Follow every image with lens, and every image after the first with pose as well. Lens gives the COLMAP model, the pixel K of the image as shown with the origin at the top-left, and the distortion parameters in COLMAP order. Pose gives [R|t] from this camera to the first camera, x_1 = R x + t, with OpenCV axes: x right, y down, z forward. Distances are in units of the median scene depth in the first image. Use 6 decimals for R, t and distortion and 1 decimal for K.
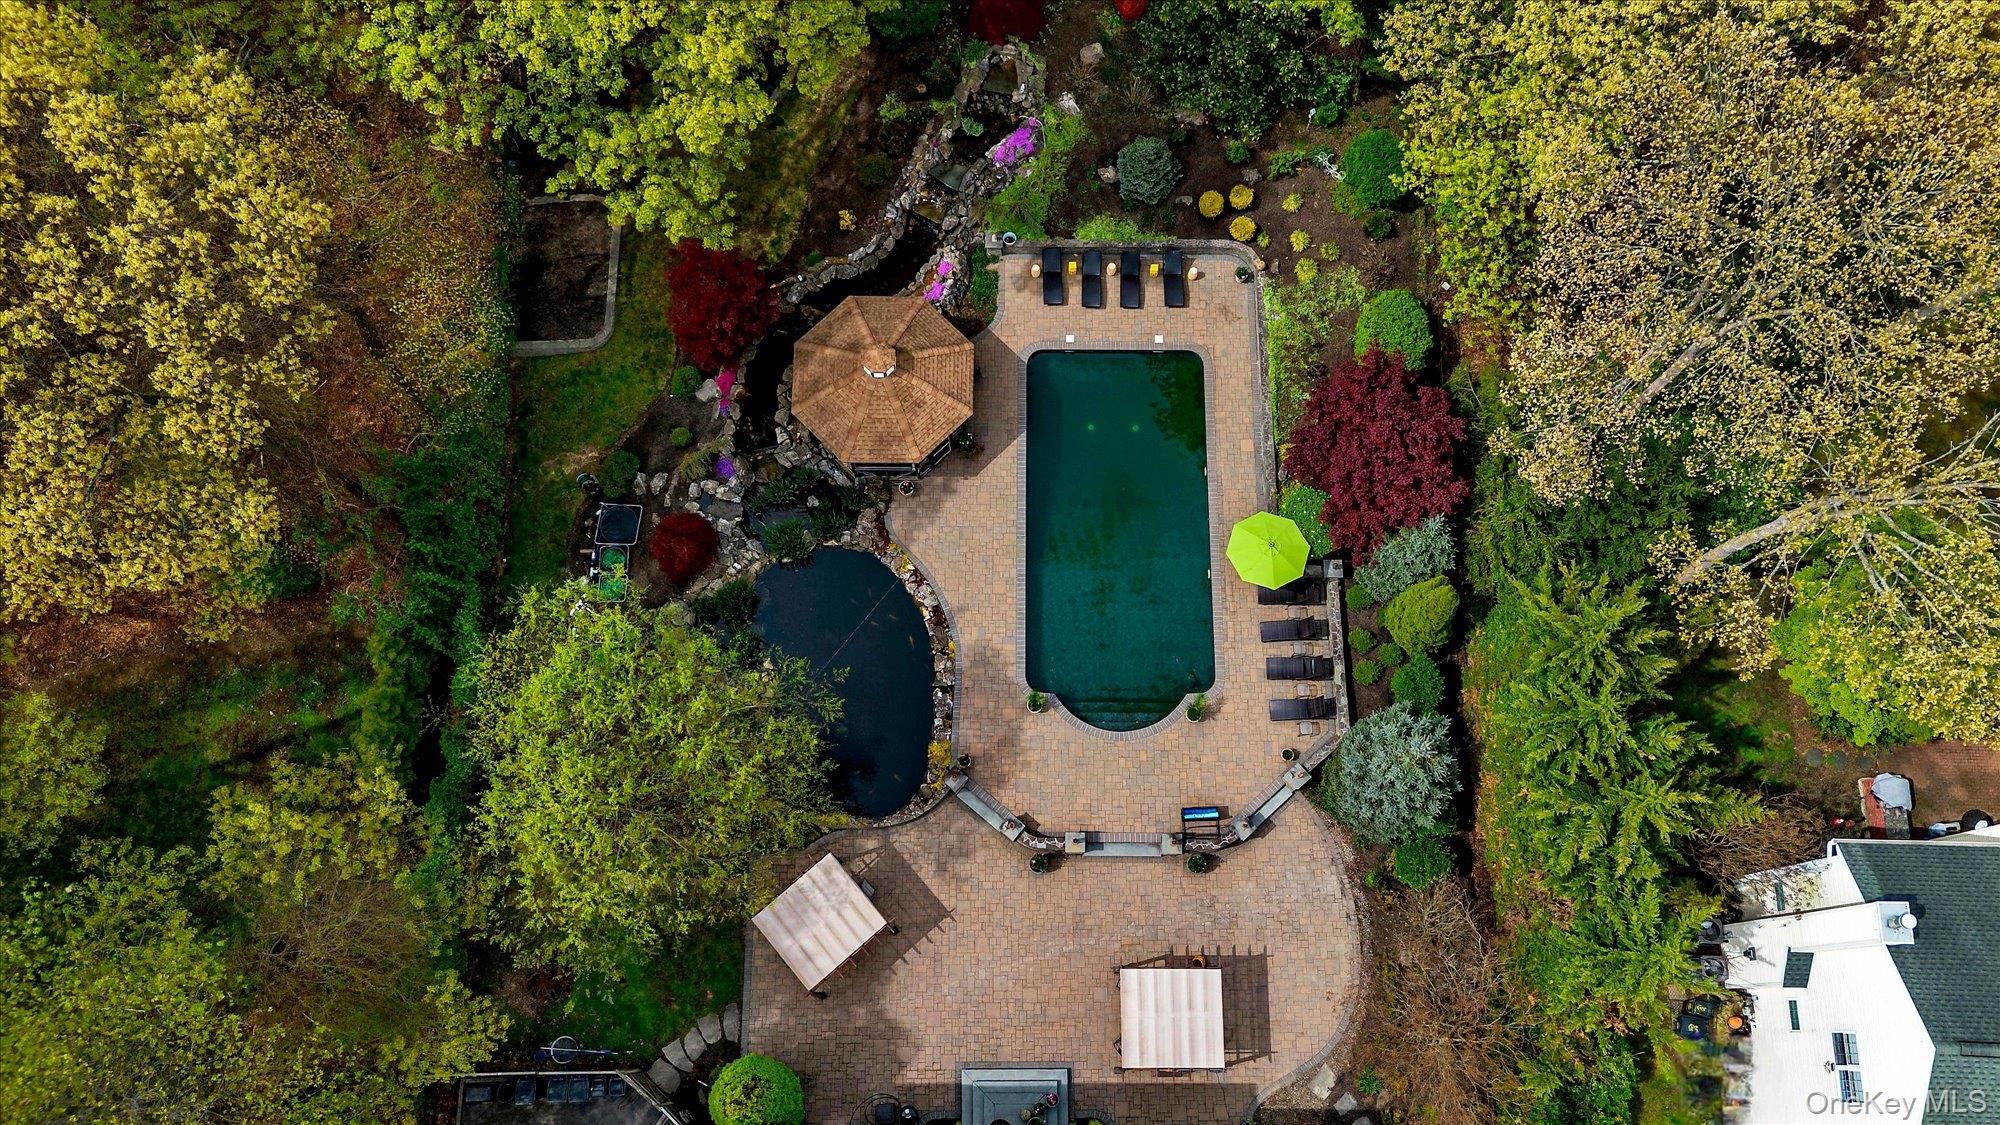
lens RADIAL K [[1446.6, 0, 1027.0], [0, 1446.6, 601.2], [0, 0, 1]] dist [0.127543, -0.176447]
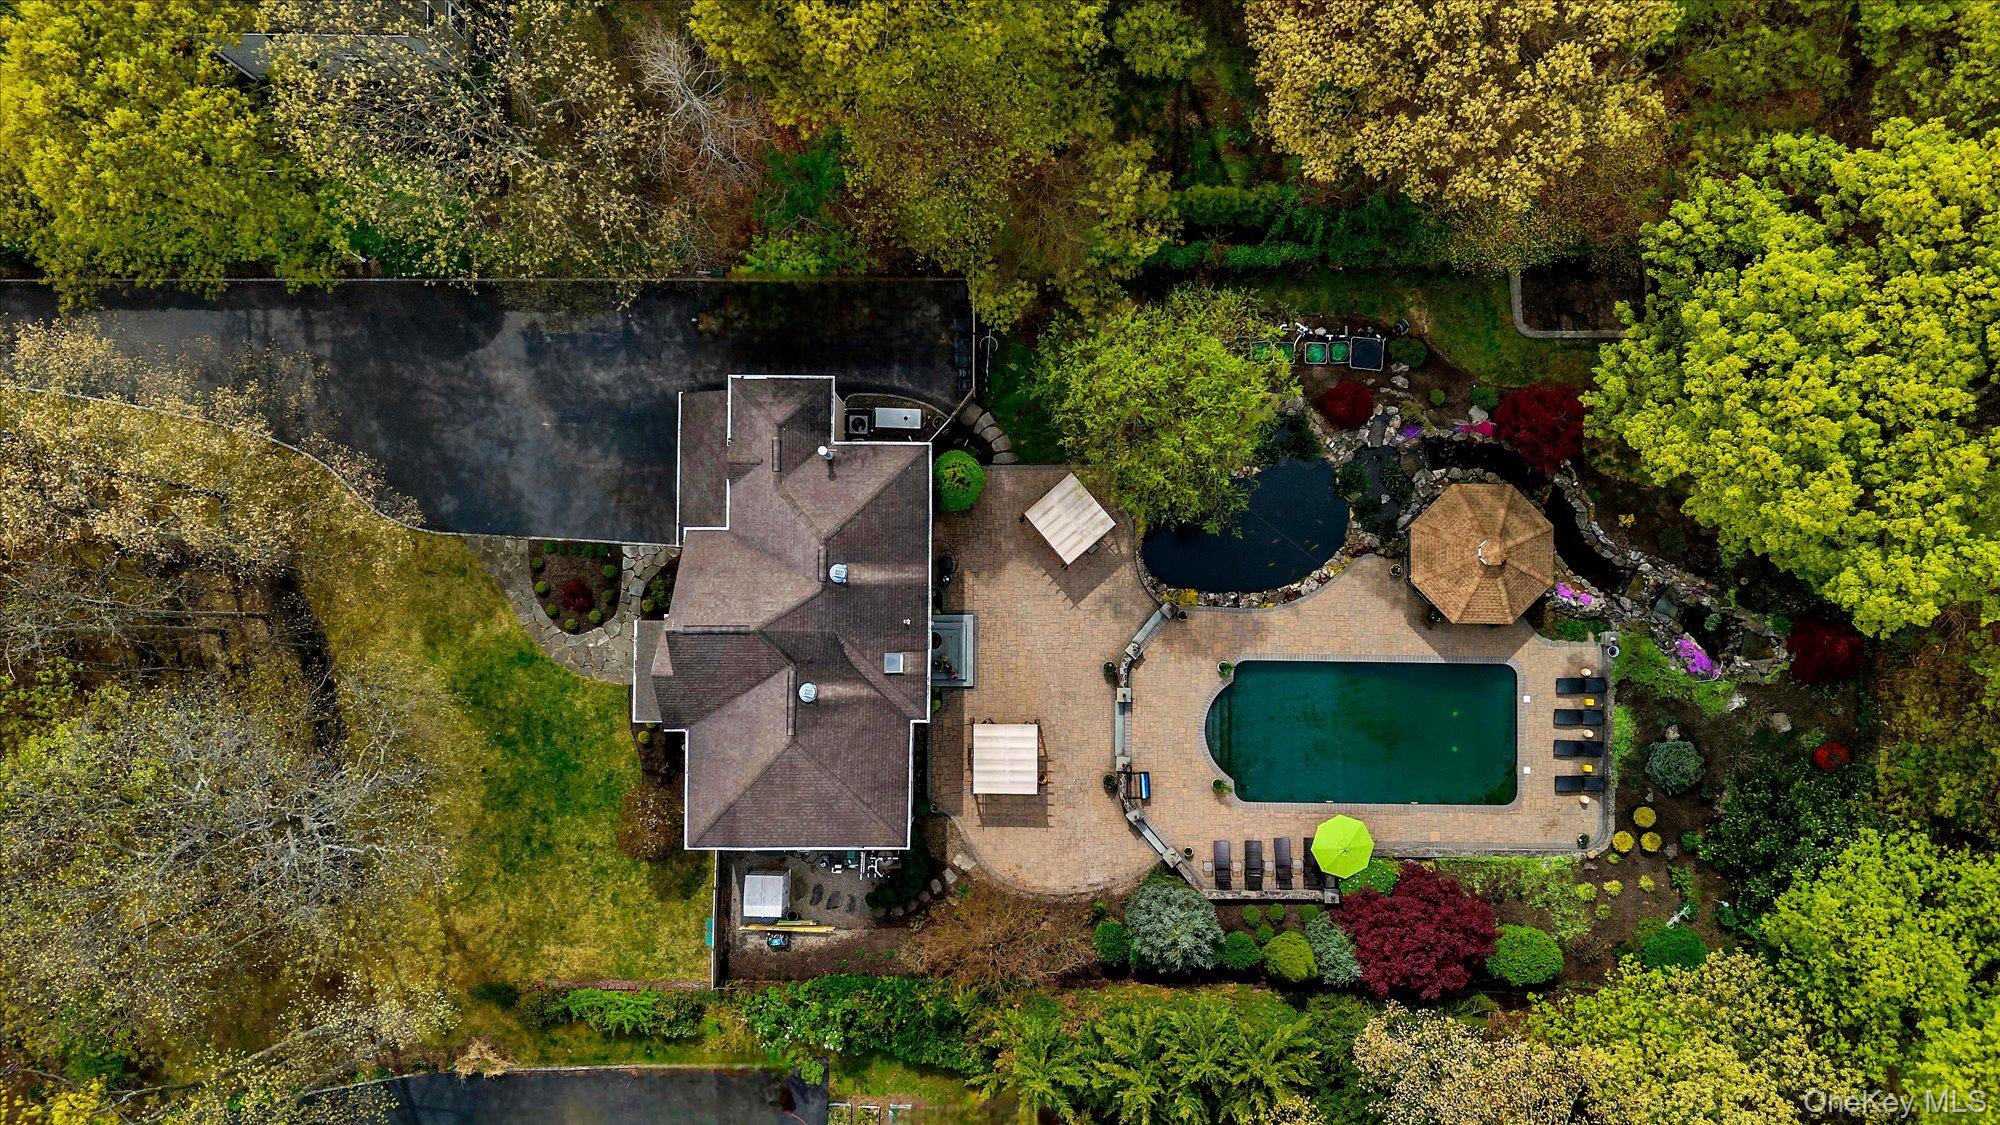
lens RADIAL K [[1454.5, 0, 1000.0], [0, 1454.5, 562.5], [0, 0, 1]] dist [0.061048, -0.071444]
pose [[-0.008797, 0.999132, -0.040712, -0.034584], [-0.956595, 0.003451, 0.291401, -0.123729], [0.291289, 0.041508, 0.955734, -0.368477]]
